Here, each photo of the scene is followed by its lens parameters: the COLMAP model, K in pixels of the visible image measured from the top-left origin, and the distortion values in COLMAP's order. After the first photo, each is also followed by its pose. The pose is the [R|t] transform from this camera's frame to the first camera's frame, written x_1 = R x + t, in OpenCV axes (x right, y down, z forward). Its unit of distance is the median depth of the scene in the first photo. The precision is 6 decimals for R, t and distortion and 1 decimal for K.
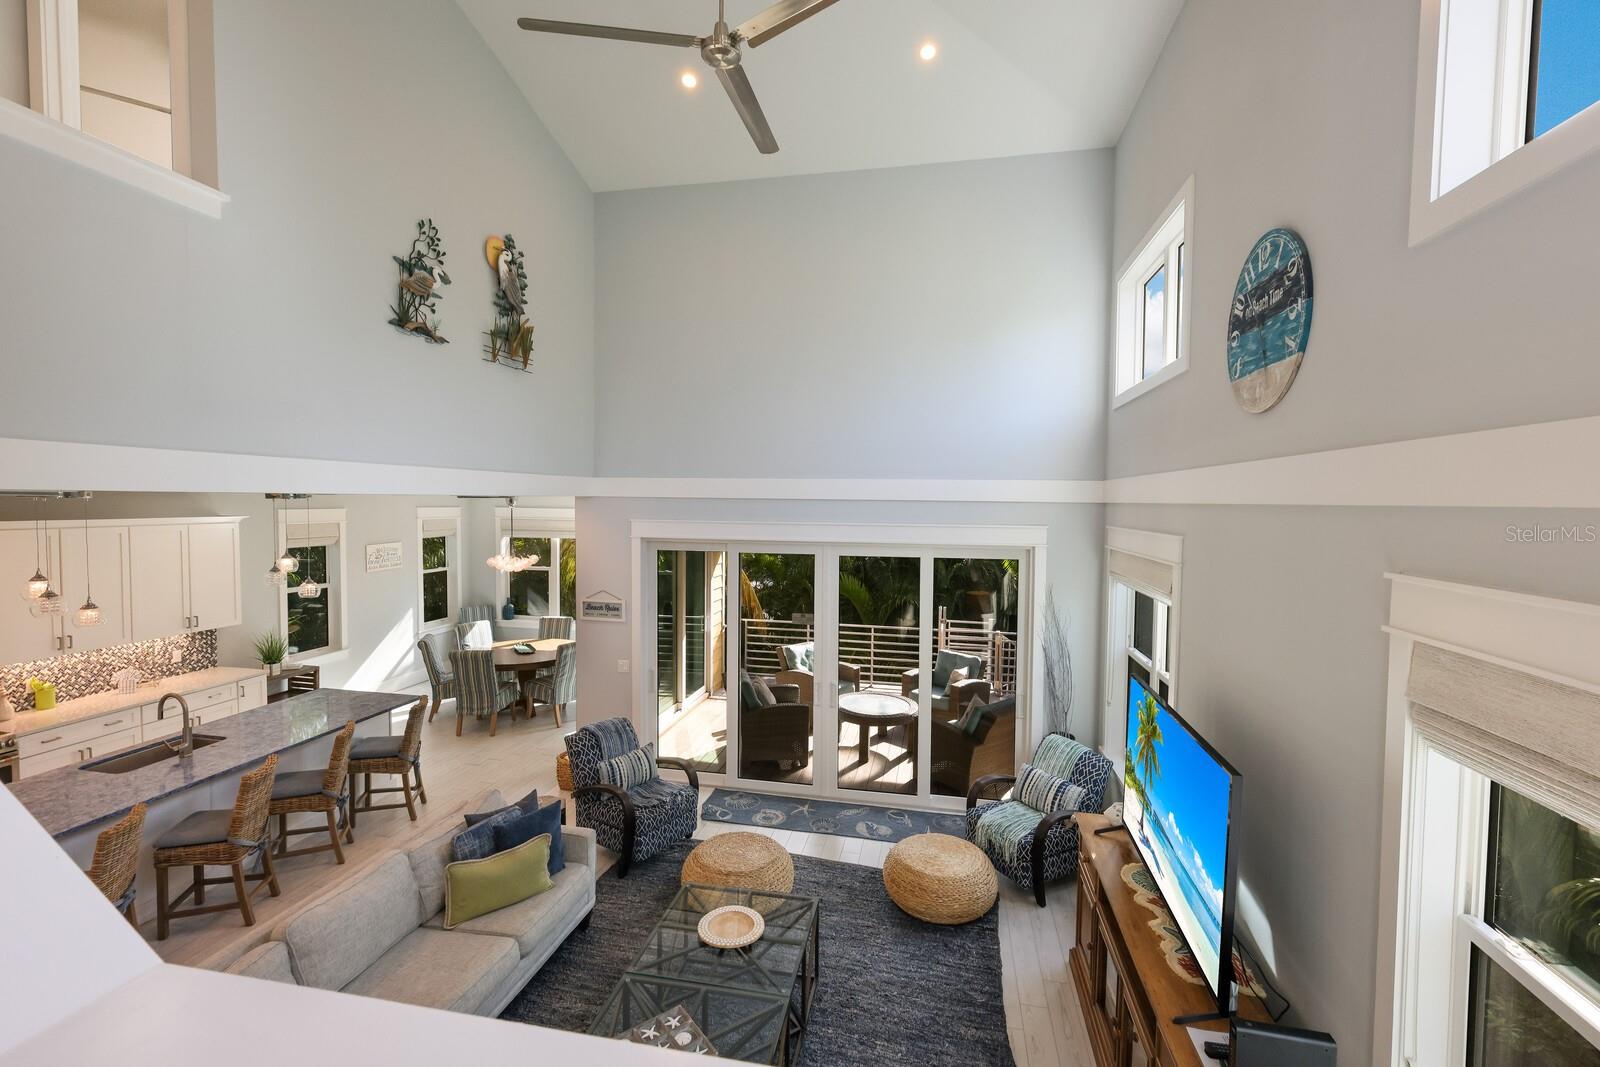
lens RADIAL K [[691.5, 0, 803.7], [0, 691.5, 525.3], [0, 0, 1]] dist [0.000769, 0.000492]
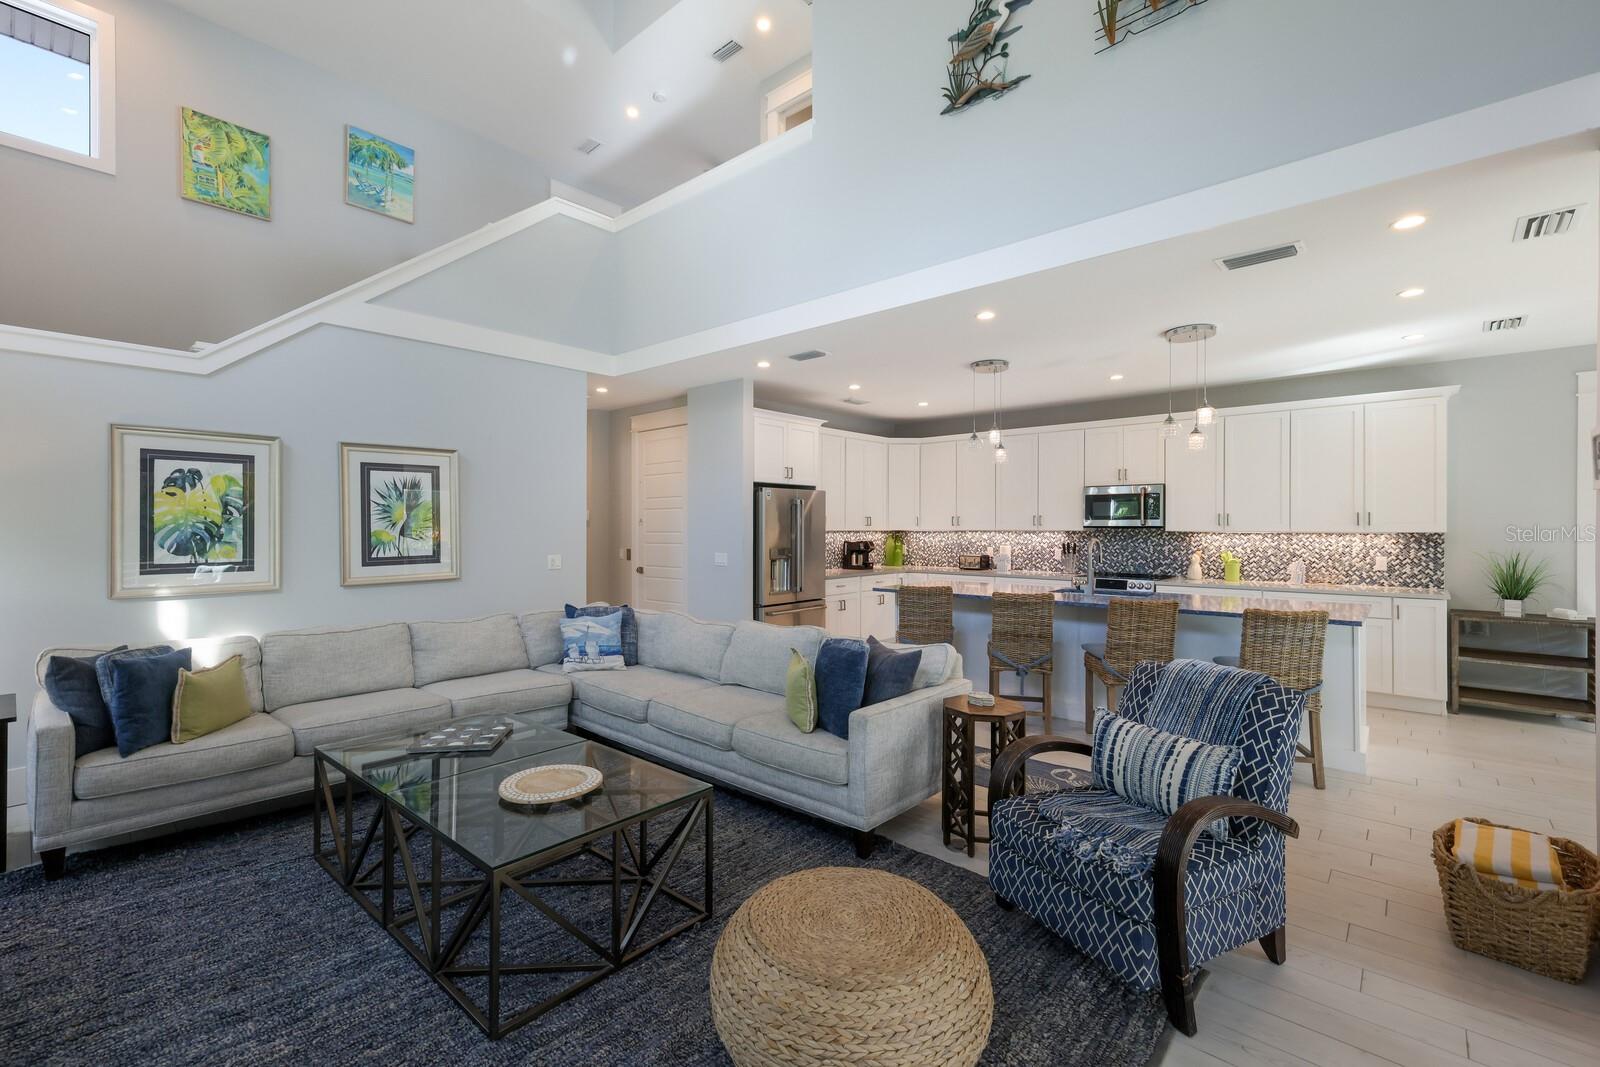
lens RADIAL K [[699.8, 0, 803.5], [0, 699.8, 525.3], [0, 0, 1]] dist [0.013339, 0.000040]
pose [[-0.491872, -0.012998, -0.870571, 0.202847], [-0.038533, 0.999234, 0.006852, 0.168880], [0.869815, 0.036915, -0.491996, 0.832697]]
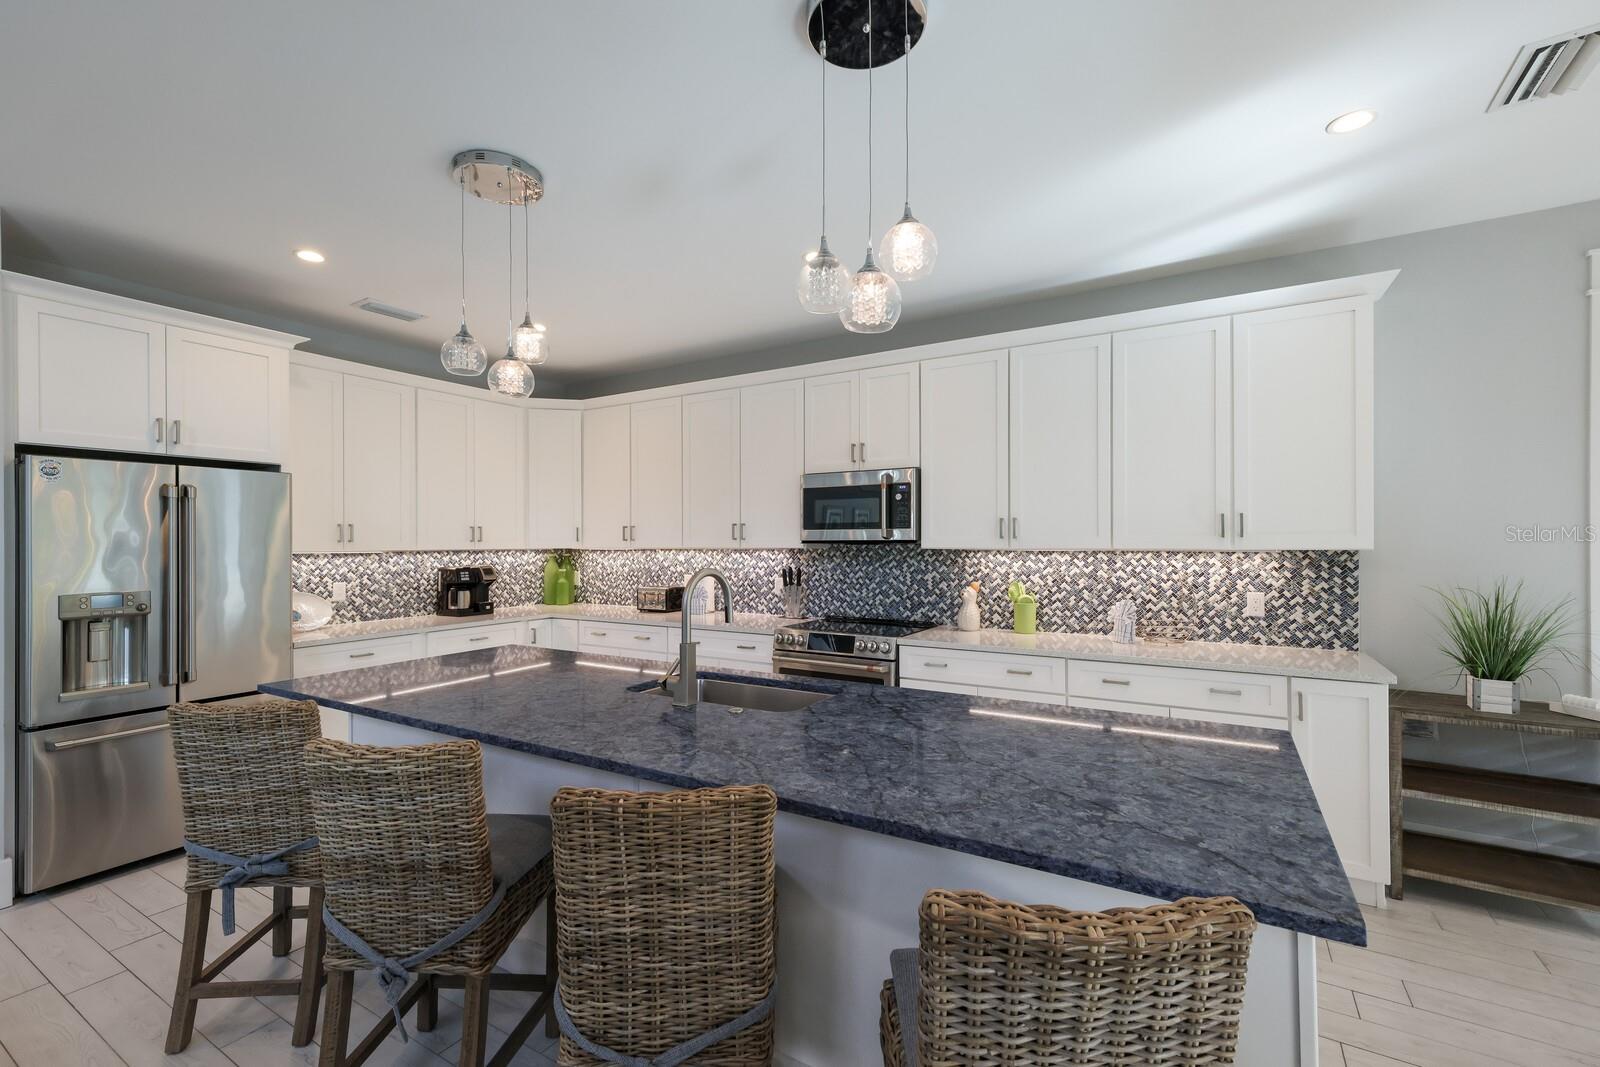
lens RADIAL K [[686.9, 0, 805.0], [0, 686.9, 534.3], [0, 0, 1]] dist [0.011986, -0.000182]
pose [[-0.328777, -0.019934, -0.944197, -0.356101], [-0.035080, 0.999345, -0.008883, 0.160571], [0.943756, 0.030202, -0.329261, 0.886521]]
